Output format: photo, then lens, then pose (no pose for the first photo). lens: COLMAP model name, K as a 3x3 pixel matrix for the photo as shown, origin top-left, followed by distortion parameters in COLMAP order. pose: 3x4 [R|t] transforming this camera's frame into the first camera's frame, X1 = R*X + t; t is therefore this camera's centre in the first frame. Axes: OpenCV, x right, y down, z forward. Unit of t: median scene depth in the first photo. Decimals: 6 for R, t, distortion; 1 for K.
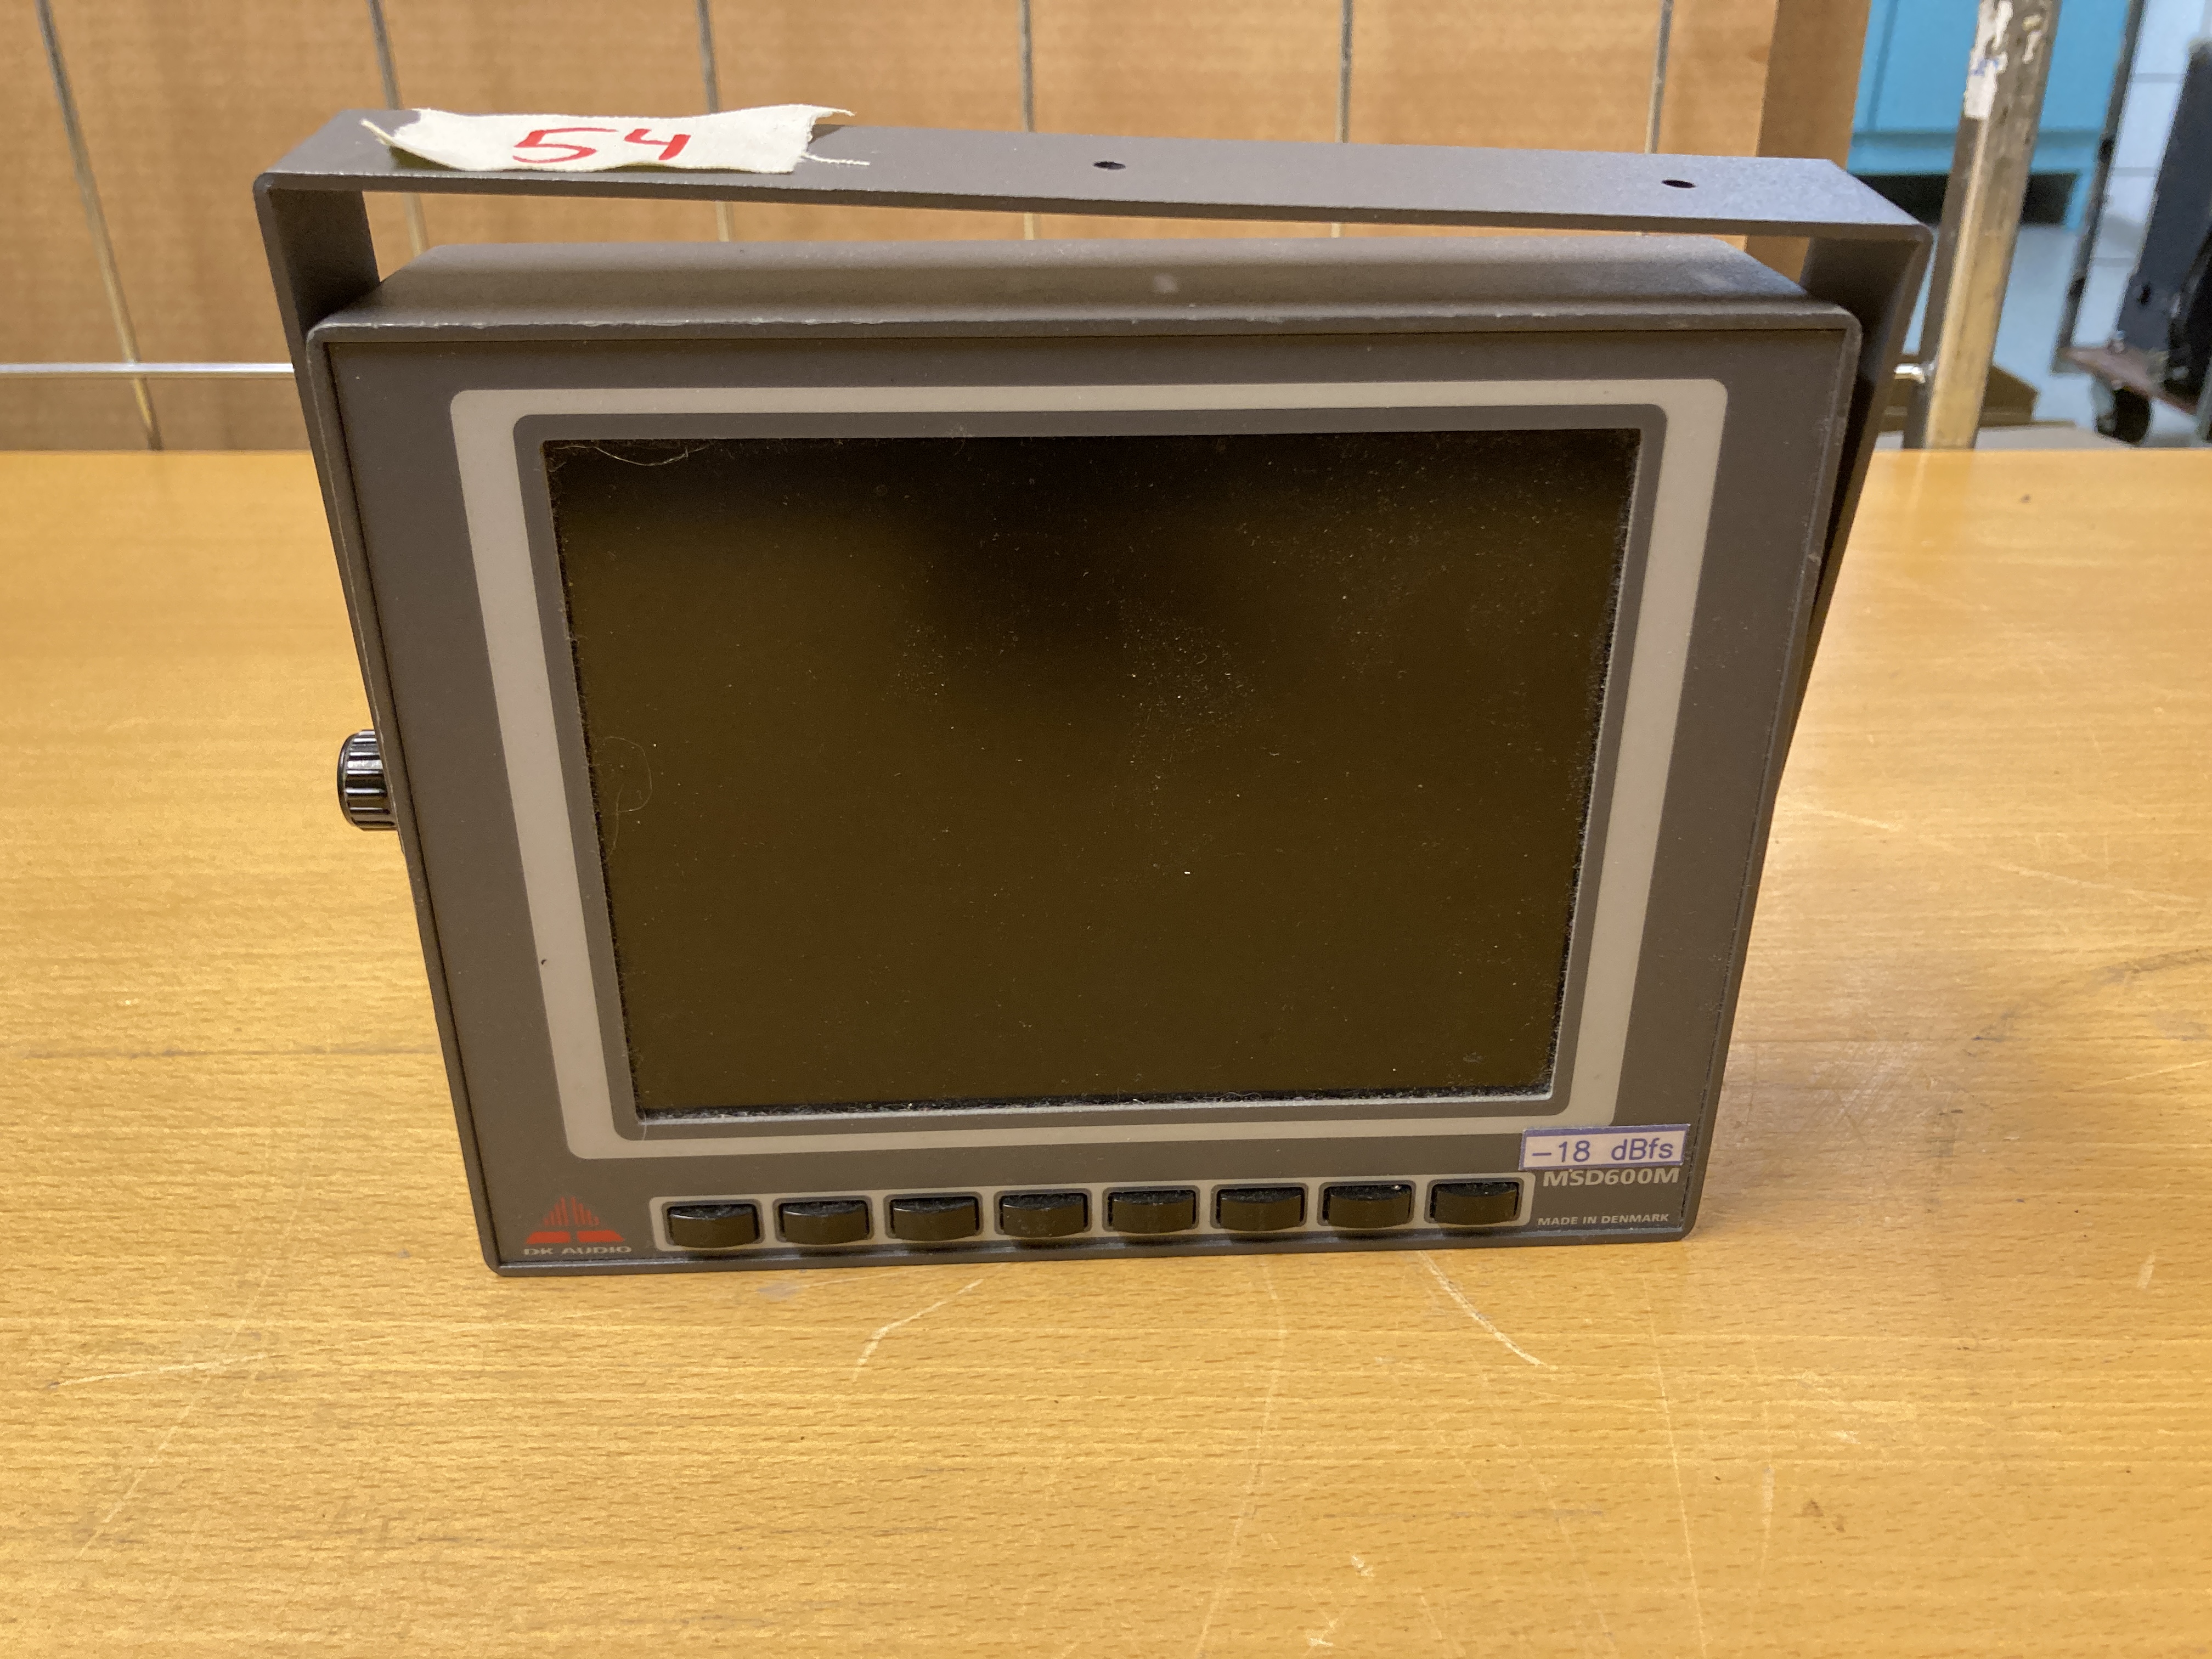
lens RADIAL K [[1806.0, 0, 1103.1], [0, 1806.0, 821.2], [0, 0, 1]] dist [-0.002354, 0.020280]
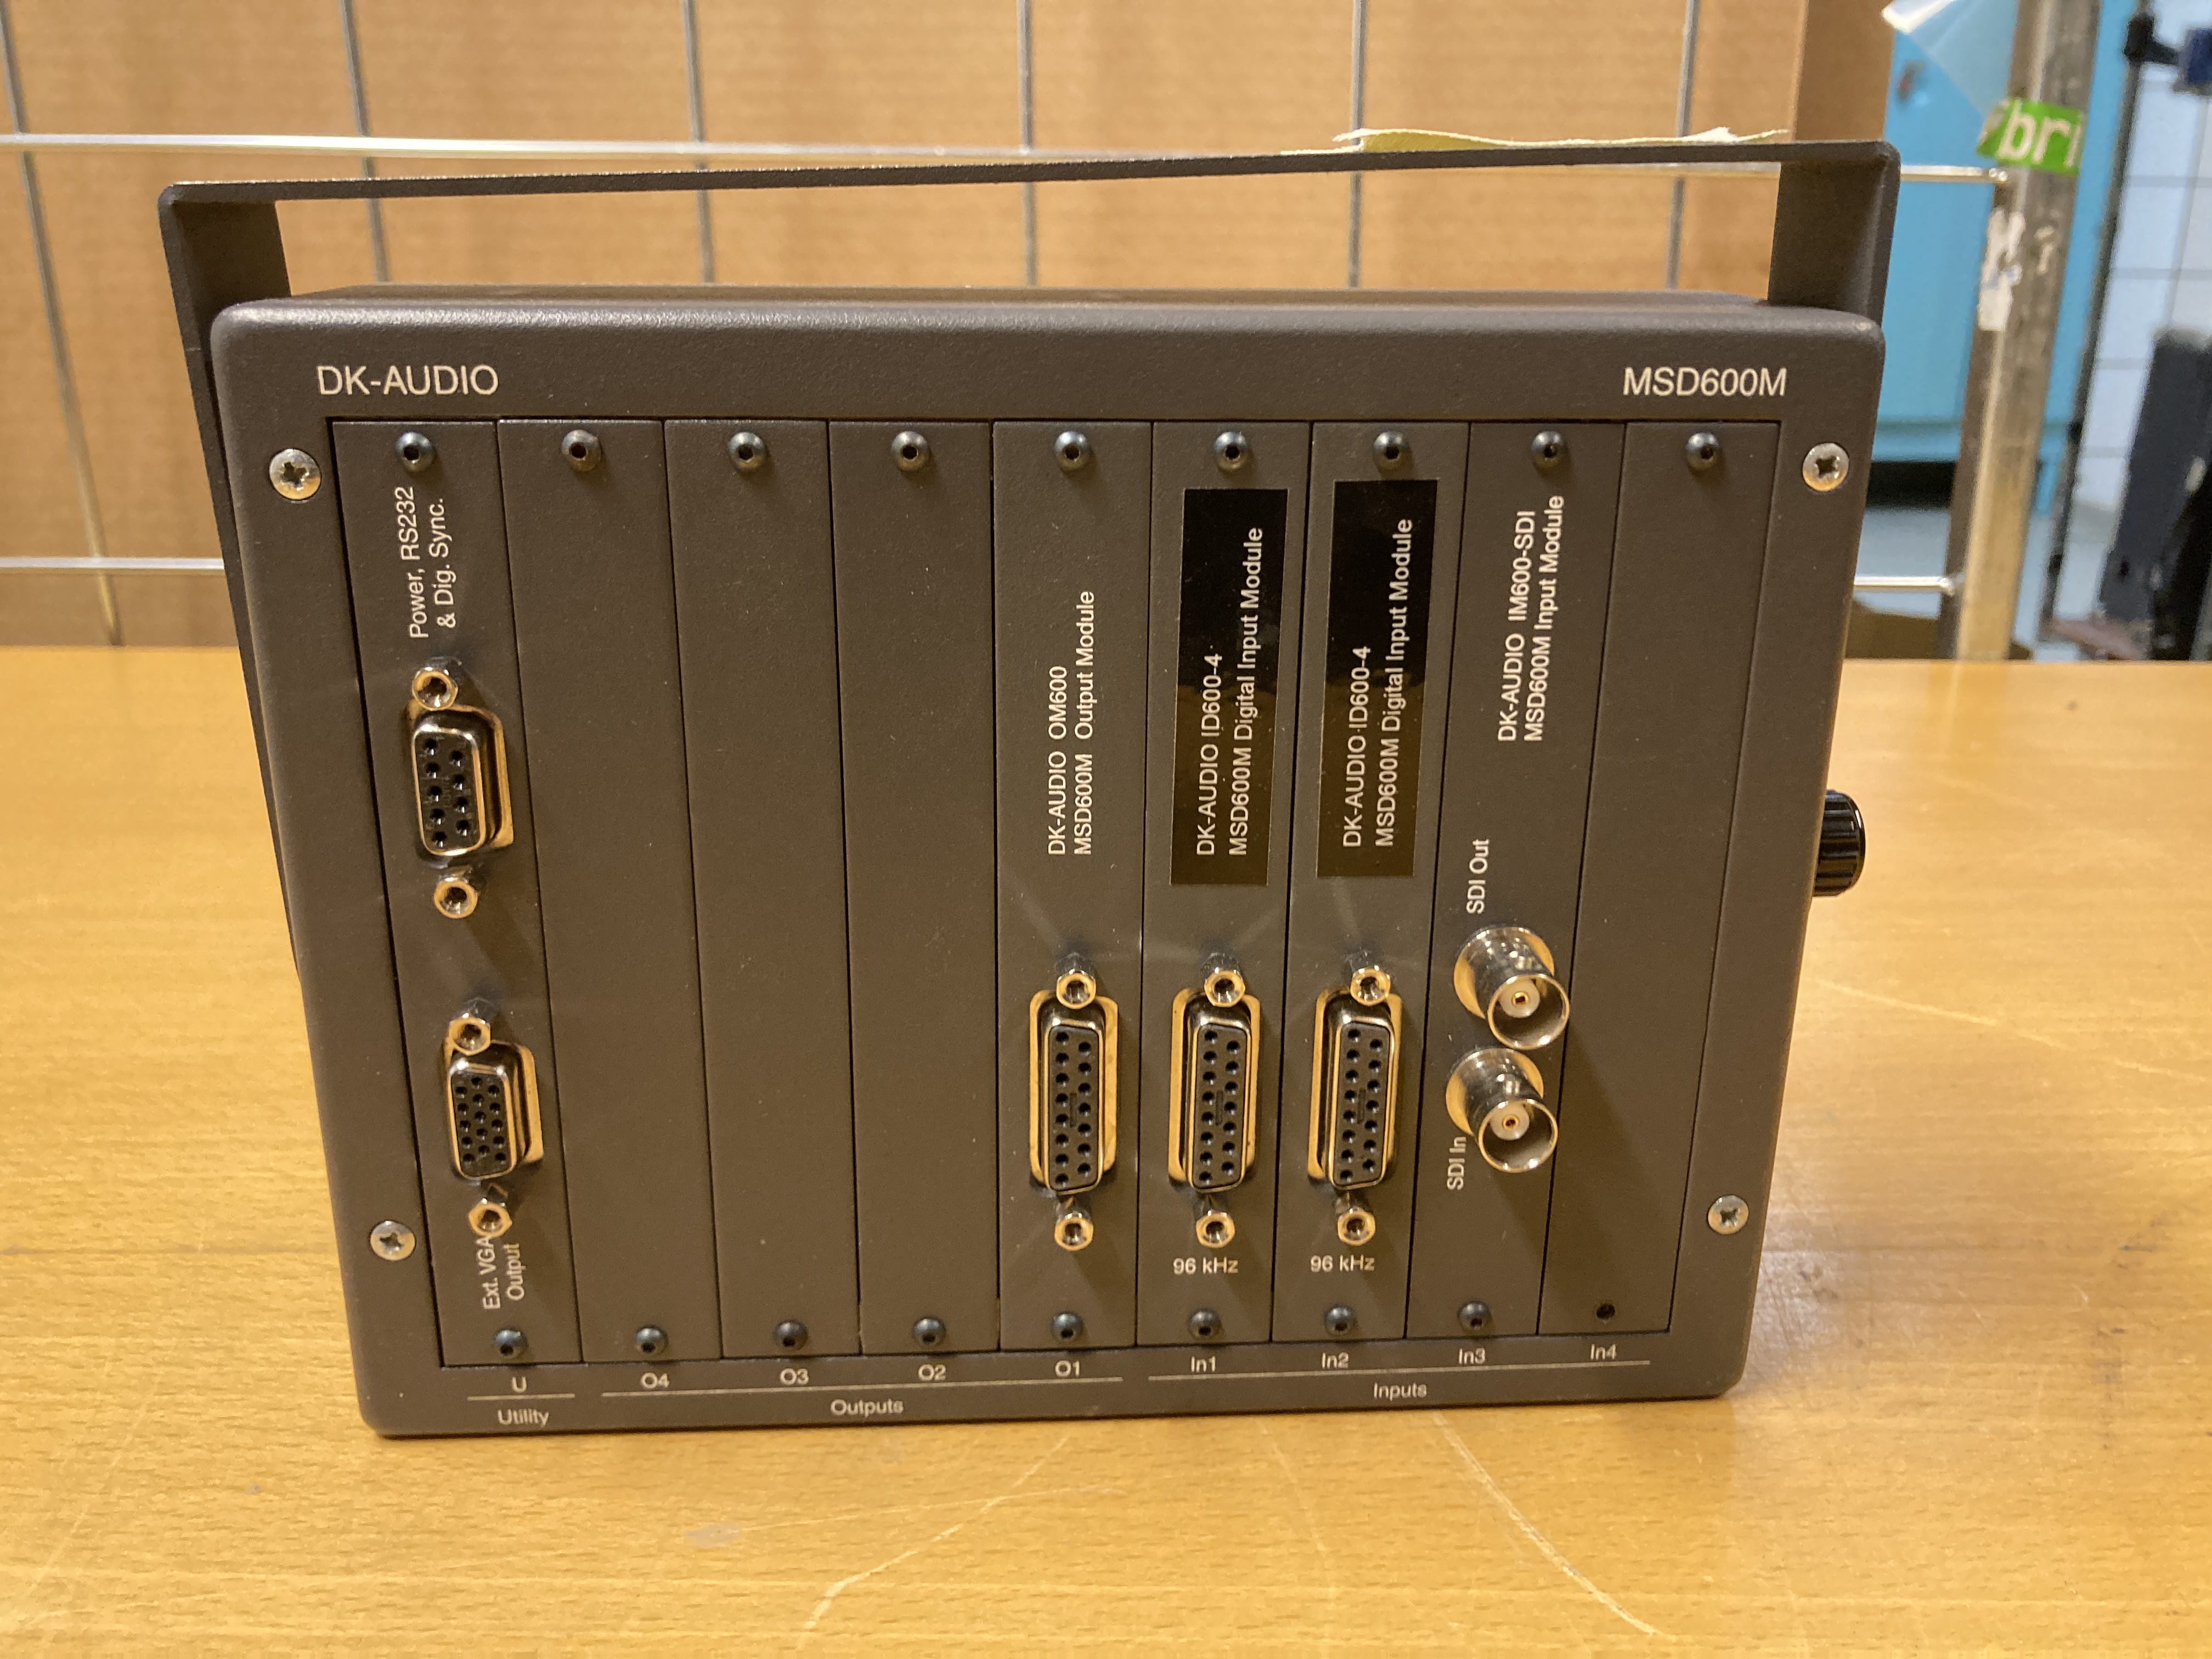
lens RADIAL K [[1806.0, 0, 1104.2], [0, 1806.0, 836.9], [0, 0, 1]] dist [-0.002354, 0.020280]
pose [[0.999978, 0.005701, 0.003377, -0.006470], [-0.005160, 0.989702, -0.143052, 0.054600], [-0.004157, 0.143032, 0.989709, 0.127018]]
